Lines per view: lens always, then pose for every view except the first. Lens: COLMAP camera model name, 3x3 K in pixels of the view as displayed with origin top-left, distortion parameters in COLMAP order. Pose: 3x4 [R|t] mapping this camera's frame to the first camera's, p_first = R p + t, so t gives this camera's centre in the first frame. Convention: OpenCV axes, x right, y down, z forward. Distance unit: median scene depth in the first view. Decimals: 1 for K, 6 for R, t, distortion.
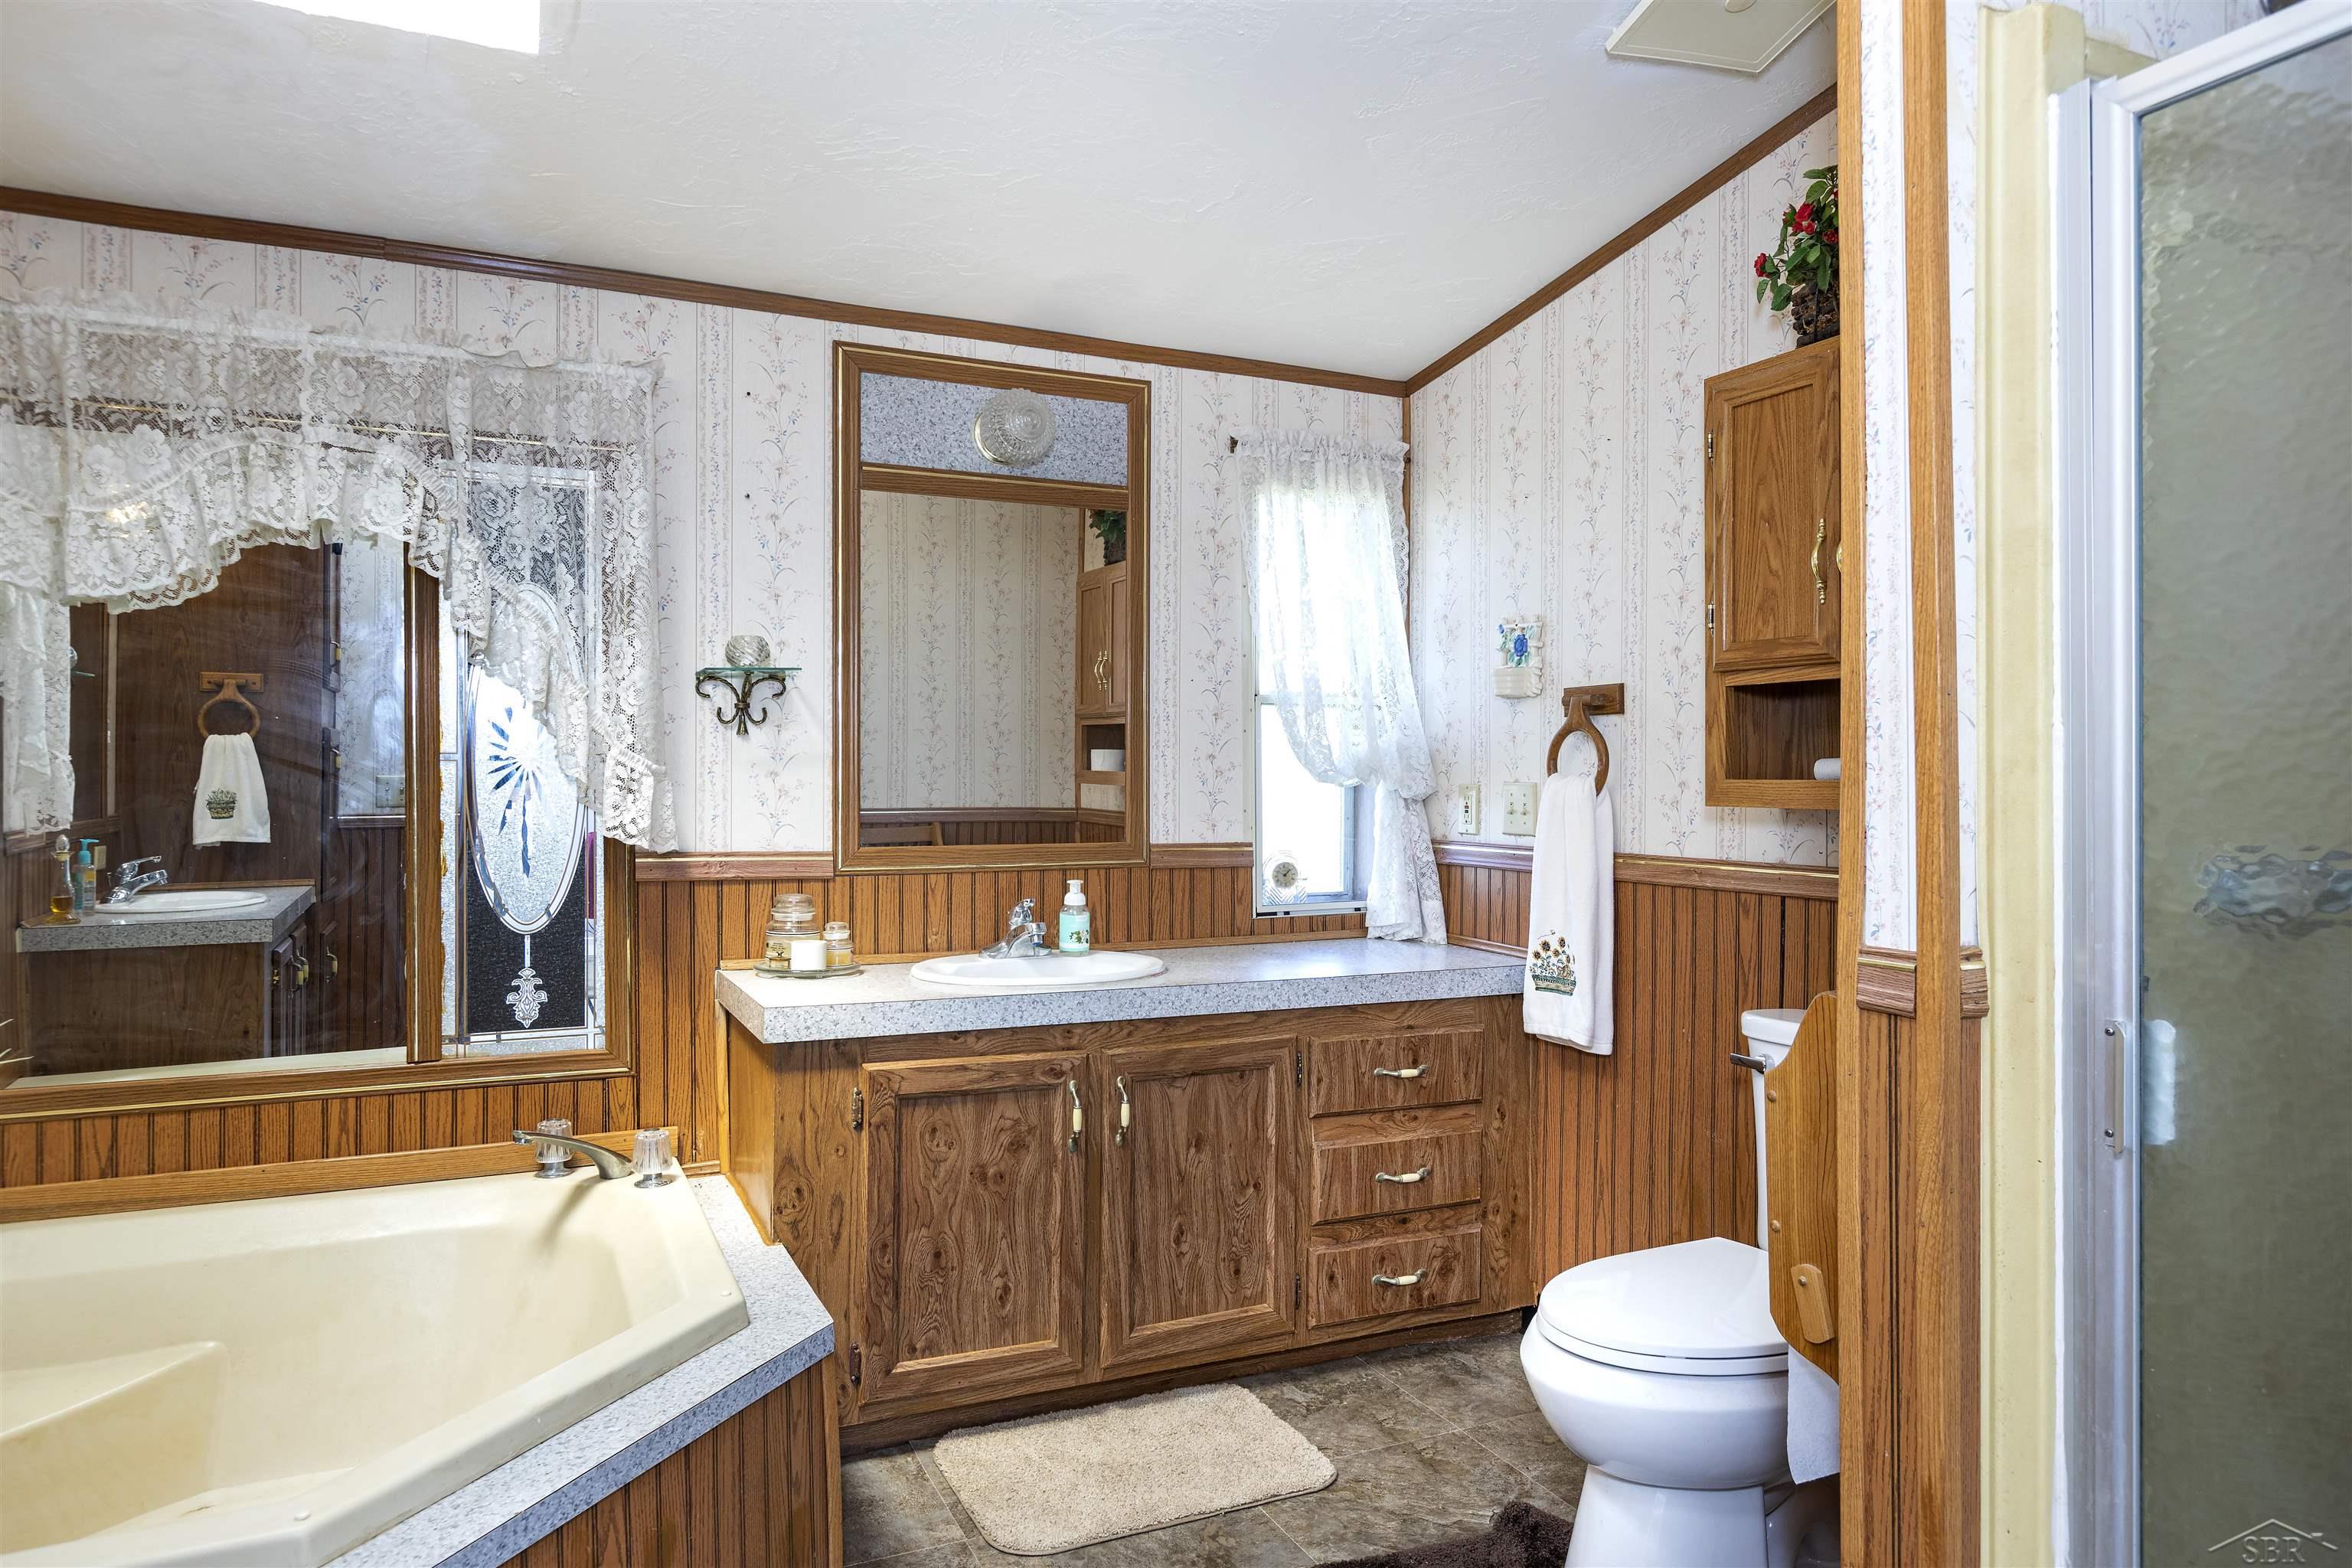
lens RADIAL K [[1496.5, 0, 1178.3], [0, 1496.5, 780.5], [0, 0, 1]] dist [-0.000609, -0.004988]
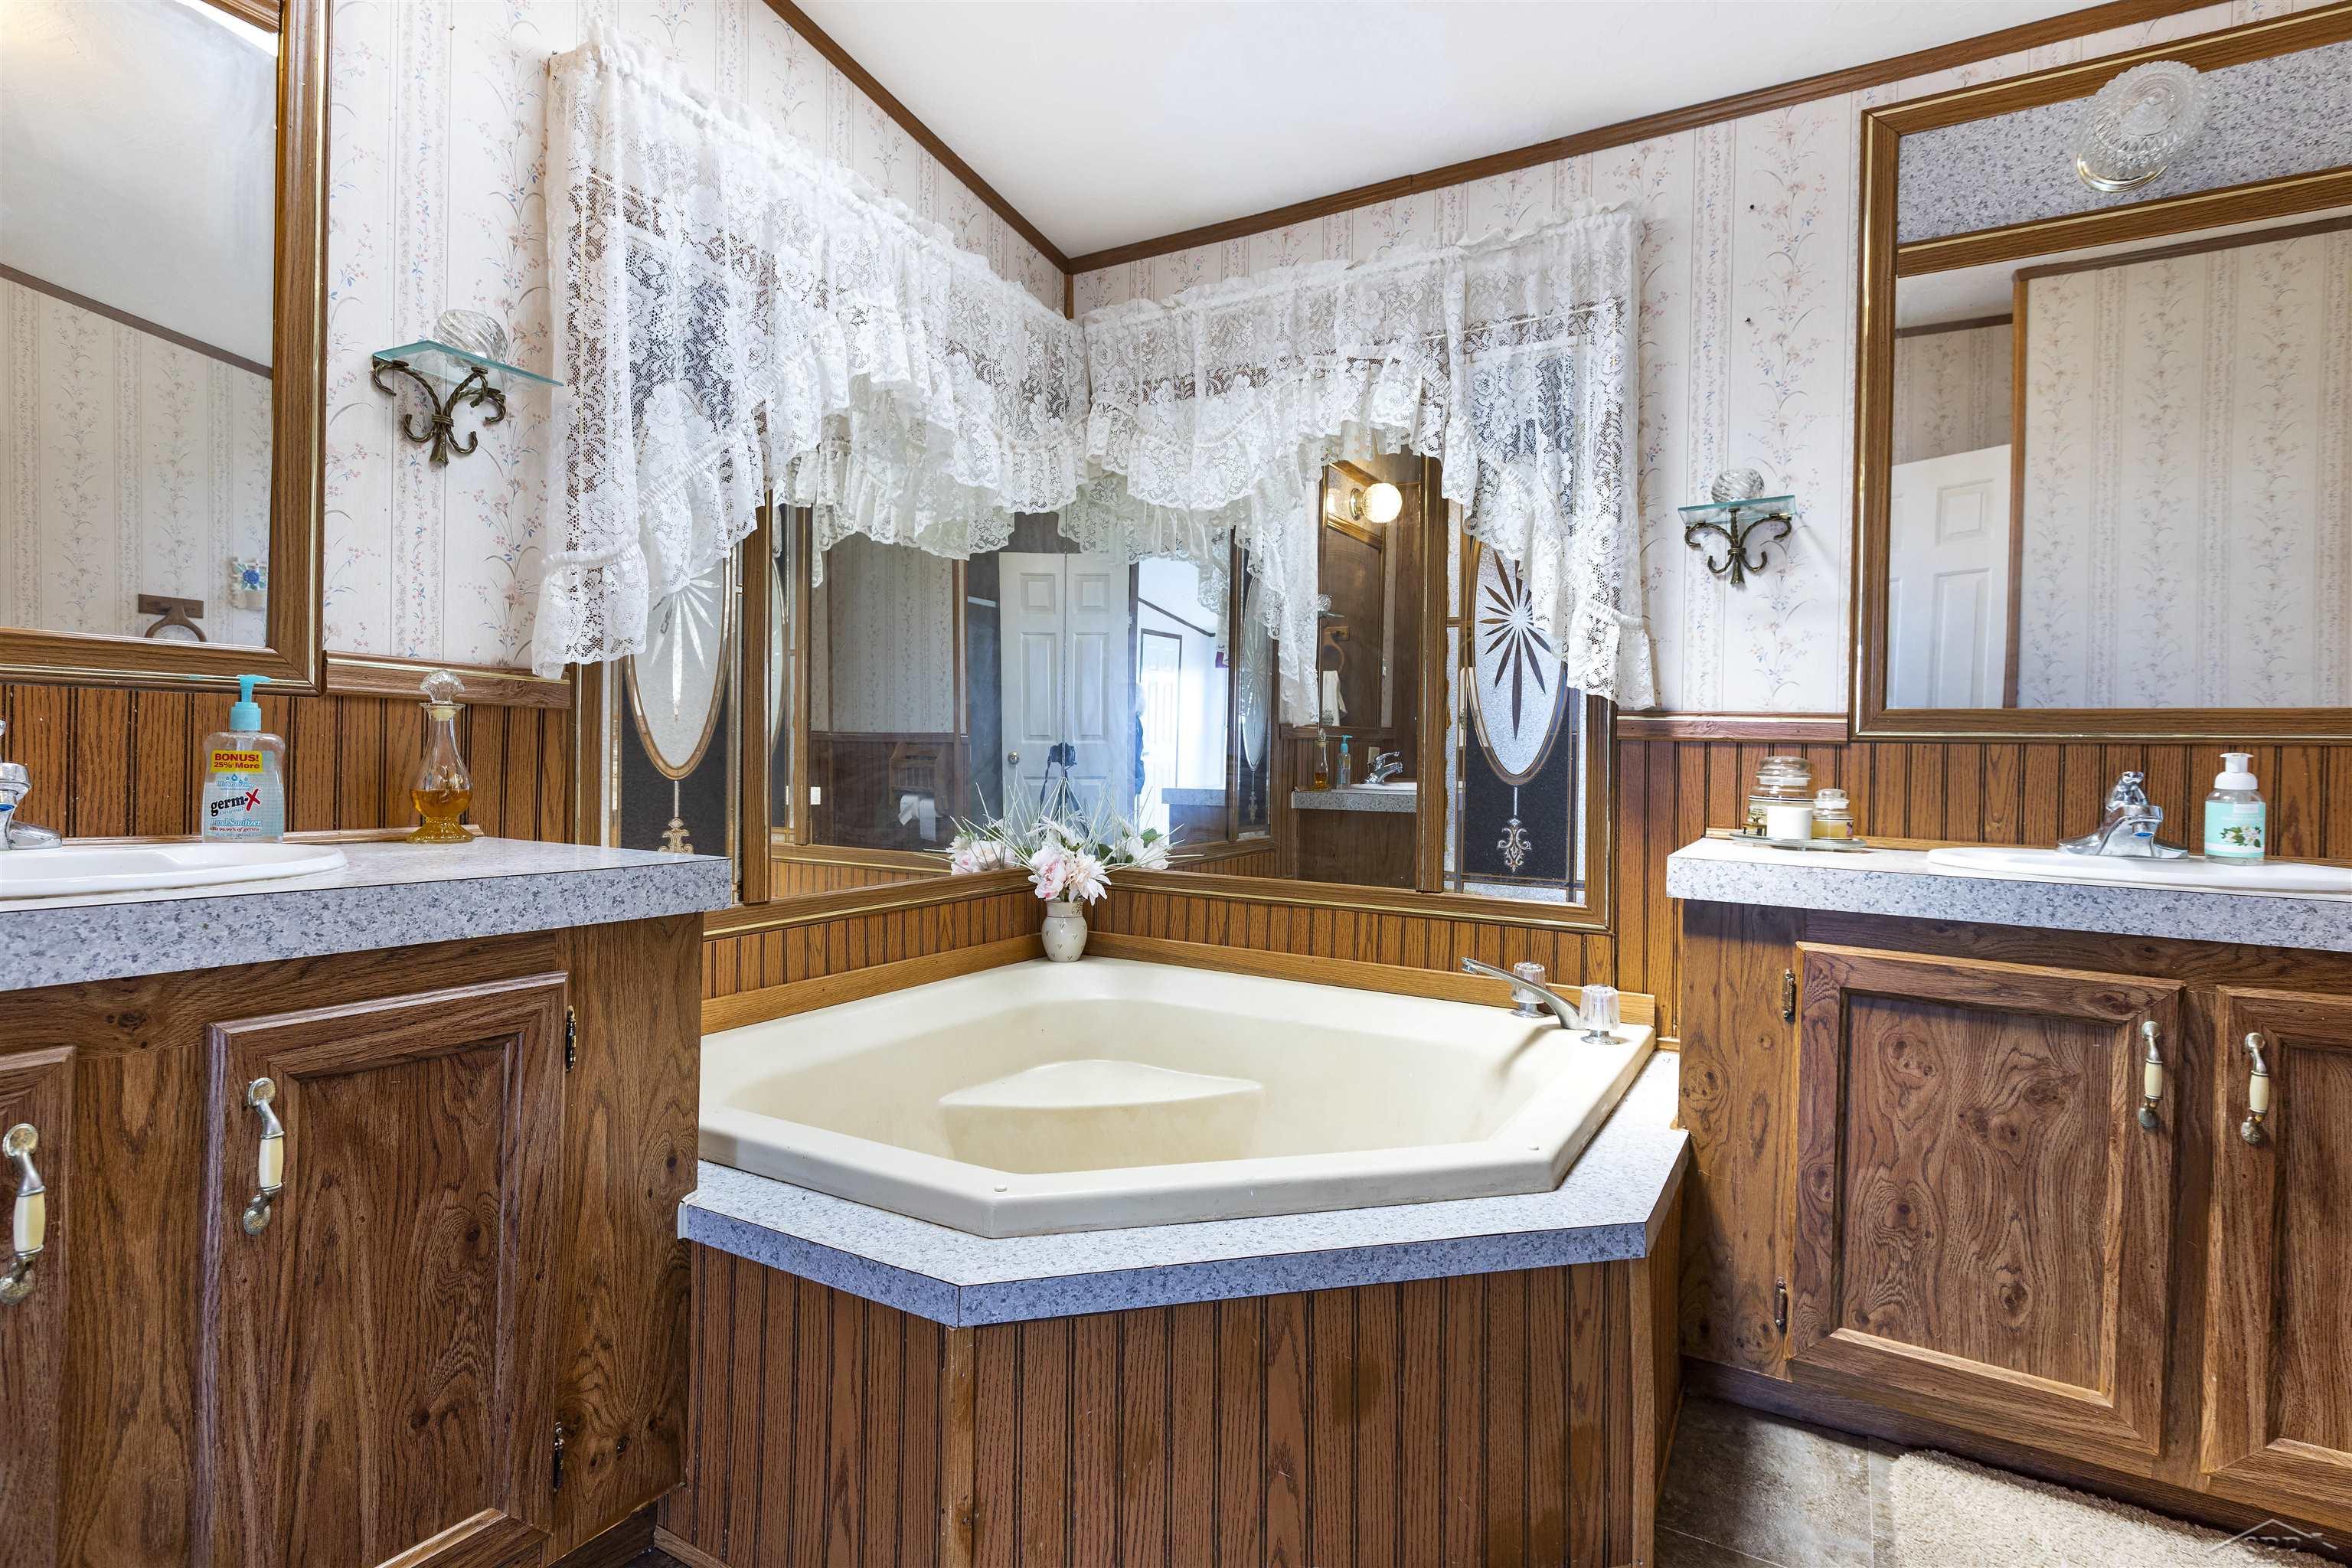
lens RADIAL K [[1151.1, 0, 1176.6], [0, 1151.1, 772.3], [0, 0, 1]] dist [0.005665, -0.001632]
pose [[0.560821, 0.017863, -0.827744, 0.110929], [-0.023980, 0.999698, 0.005327, 0.096286], [0.827589, 0.016861, 0.561081, 0.345305]]
